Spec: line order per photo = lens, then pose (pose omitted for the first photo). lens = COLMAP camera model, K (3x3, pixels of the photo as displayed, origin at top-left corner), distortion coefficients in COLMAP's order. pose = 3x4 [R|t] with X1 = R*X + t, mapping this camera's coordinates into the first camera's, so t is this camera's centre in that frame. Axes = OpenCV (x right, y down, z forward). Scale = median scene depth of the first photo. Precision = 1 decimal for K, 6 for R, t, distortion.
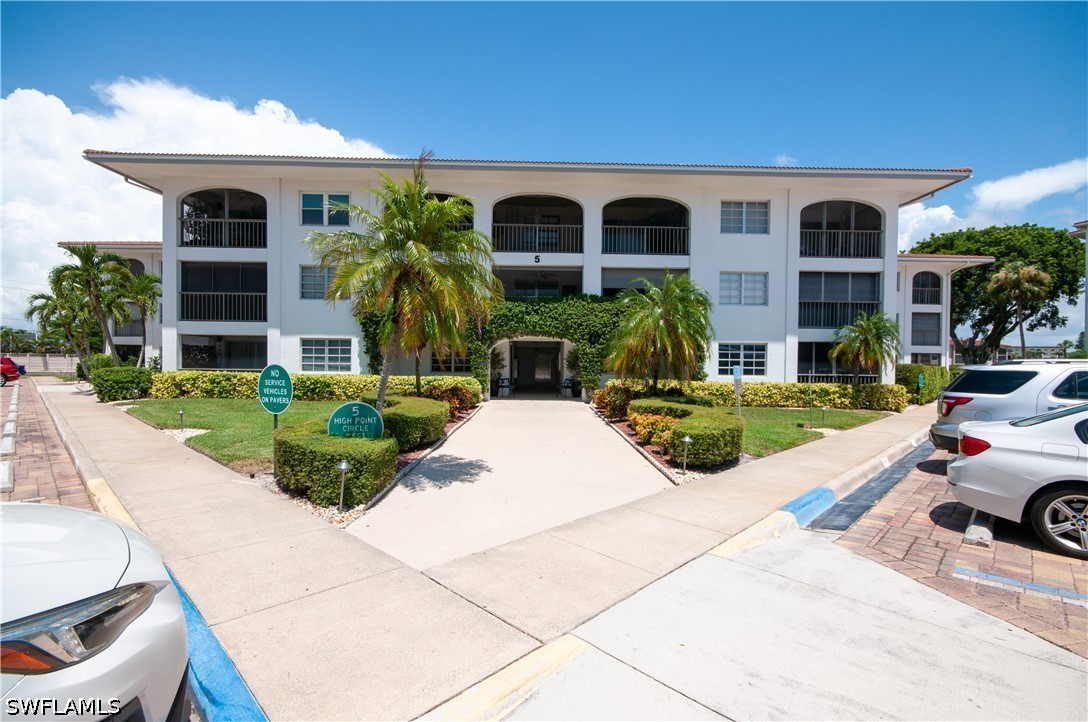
lens RADIAL K [[440.6, 0, 544.0], [0, 440.6, 361.0], [0, 0, 1]] dist [0.000052, -0.000125]
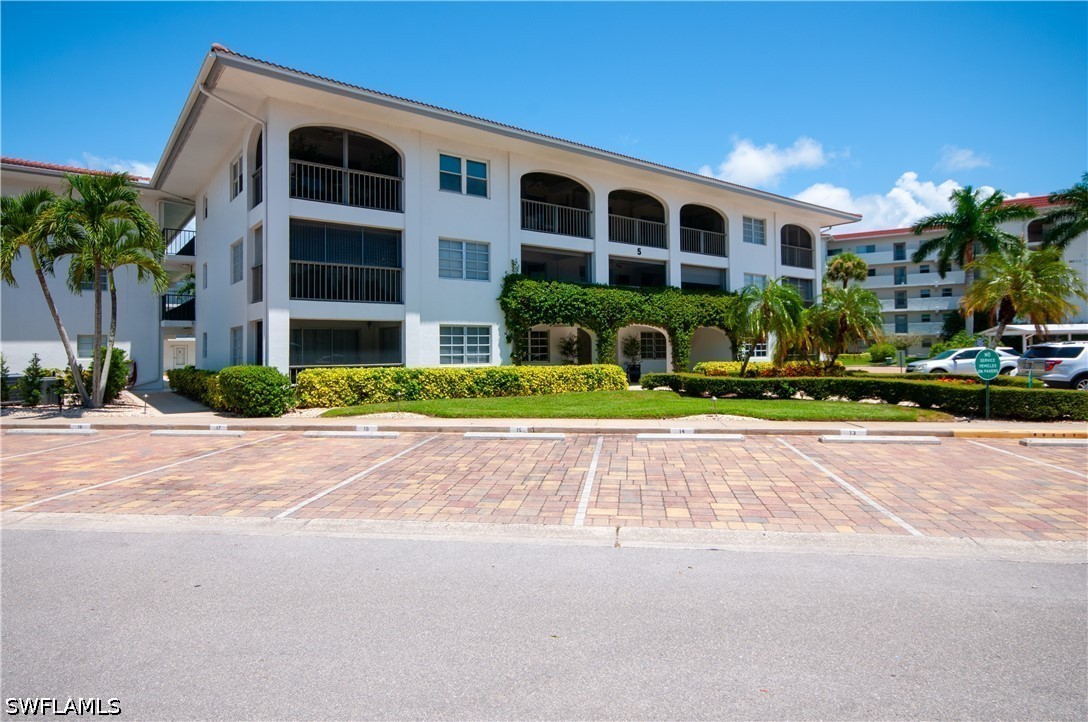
lens RADIAL K [[586.7, 0, 546.2], [0, 586.7, 317.9], [0, 0, 1]] dist [0.000881, 0.000406]
pose [[0.822081, 0.013765, 0.569204, -1.011364], [0.014890, 0.998846, -0.045660, -0.011328], [-0.569176, 0.046012, 0.820927, -0.021830]]
